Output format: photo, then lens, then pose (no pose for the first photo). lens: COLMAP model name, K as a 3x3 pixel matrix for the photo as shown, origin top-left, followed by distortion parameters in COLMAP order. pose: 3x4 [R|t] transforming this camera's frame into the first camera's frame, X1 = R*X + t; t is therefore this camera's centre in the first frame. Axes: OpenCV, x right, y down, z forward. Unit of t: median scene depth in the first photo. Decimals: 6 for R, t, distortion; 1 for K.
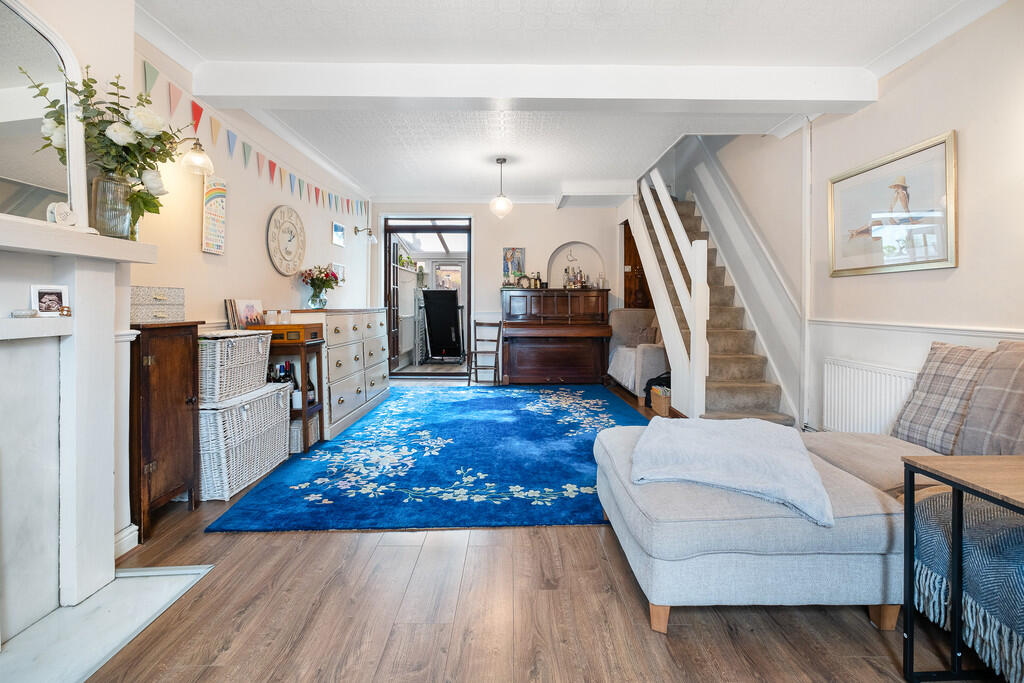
lens RADIAL K [[447.1, 0, 519.0], [0, 447.1, 305.2], [0, 0, 1]] dist [0.004125, 0.000884]
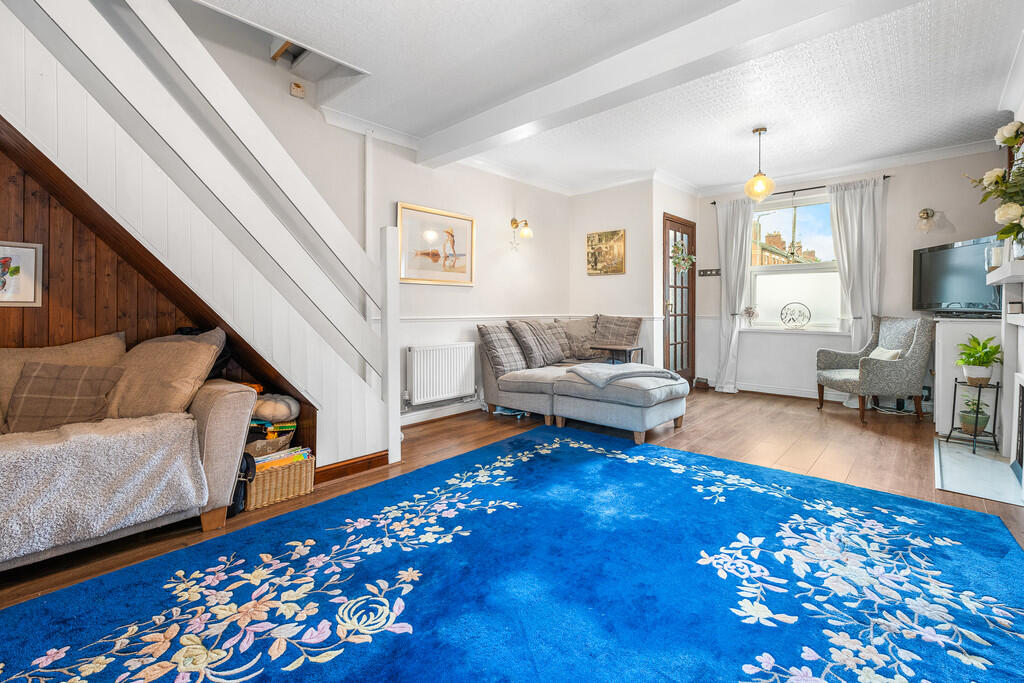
lens RADIAL K [[447.1, 0, 521.1], [0, 447.1, 304.7], [0, 0, 1]] dist [0.004125, 0.000884]
pose [[-0.726423, -0.002559, 0.687243, -0.476681], [-0.001886, 0.999997, 0.001730, -0.006990], [-0.687246, -0.000040, -0.726425, 2.022279]]
